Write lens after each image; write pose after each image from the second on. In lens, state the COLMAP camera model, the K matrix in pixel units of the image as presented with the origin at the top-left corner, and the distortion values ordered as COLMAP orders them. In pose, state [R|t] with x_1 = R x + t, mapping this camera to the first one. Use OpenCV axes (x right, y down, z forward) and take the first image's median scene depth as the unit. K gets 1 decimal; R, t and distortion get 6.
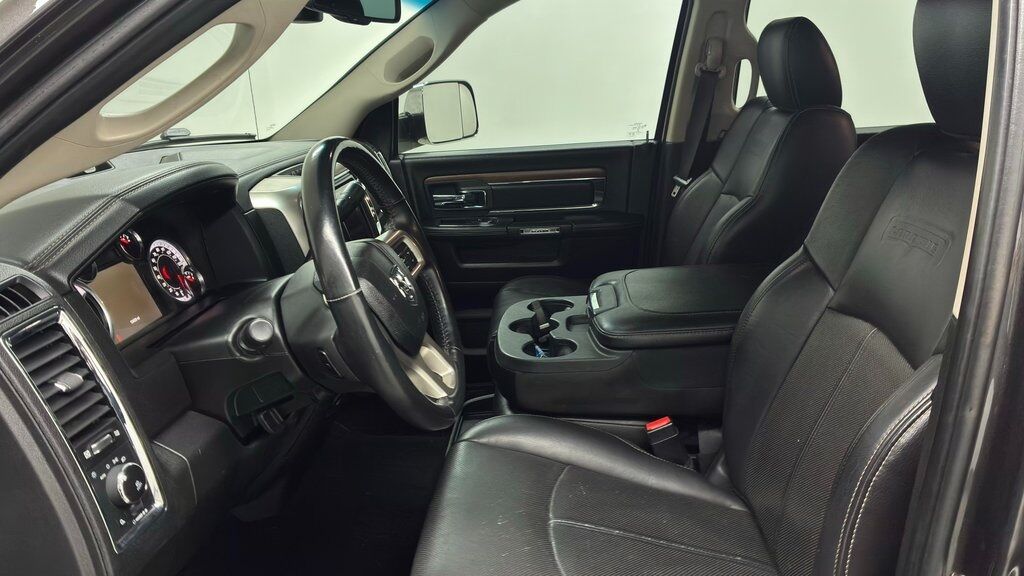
lens RADIAL K [[782.9, 0, 523.1], [0, 782.9, 290.9], [0, 0, 1]] dist [0.027036, -0.031866]
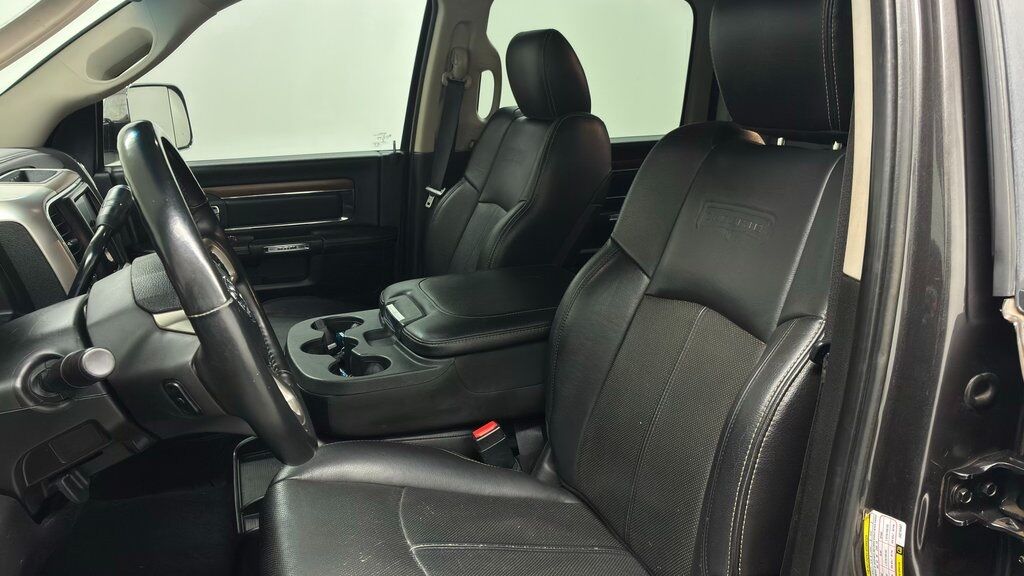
lens RADIAL K [[782.9, 0, 520.3], [0, 782.9, 299.8], [0, 0, 1]] dist [0.027036, -0.031866]
pose [[0.919320, -0.073133, 0.386655, -0.152262], [0.080785, 0.996725, -0.003553, 0.015290], [-0.385129, 0.034503, 0.922217, 0.081741]]
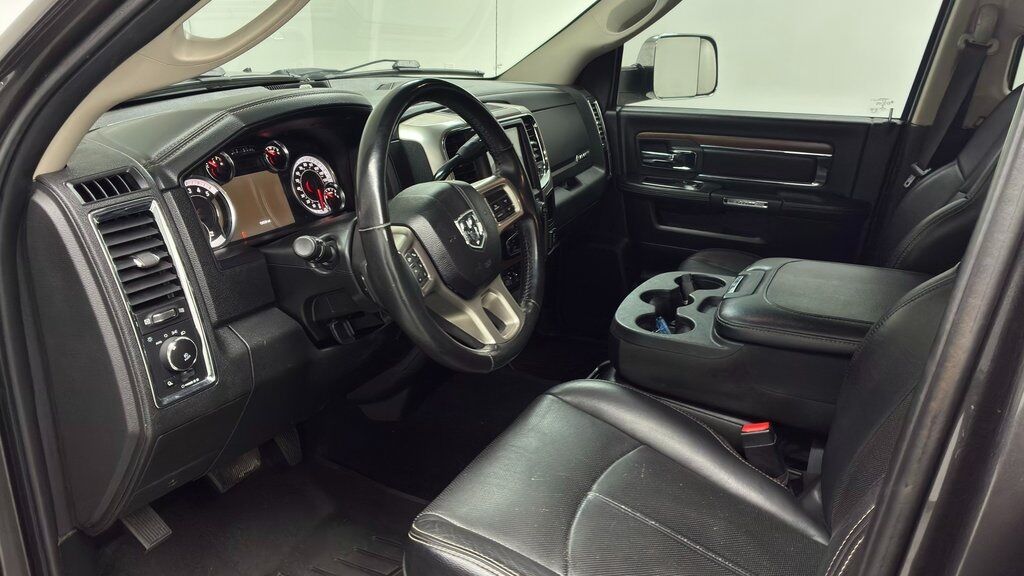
lens RADIAL K [[782.9, 0, 519.0], [0, 782.9, 286.0], [0, 0, 1]] dist [0.027036, -0.031866]
pose [[0.915321, 0.187812, -0.356249, 0.218147], [-0.168027, 0.982024, 0.085998, -0.025820], [0.365997, -0.018856, 0.930425, 0.049020]]
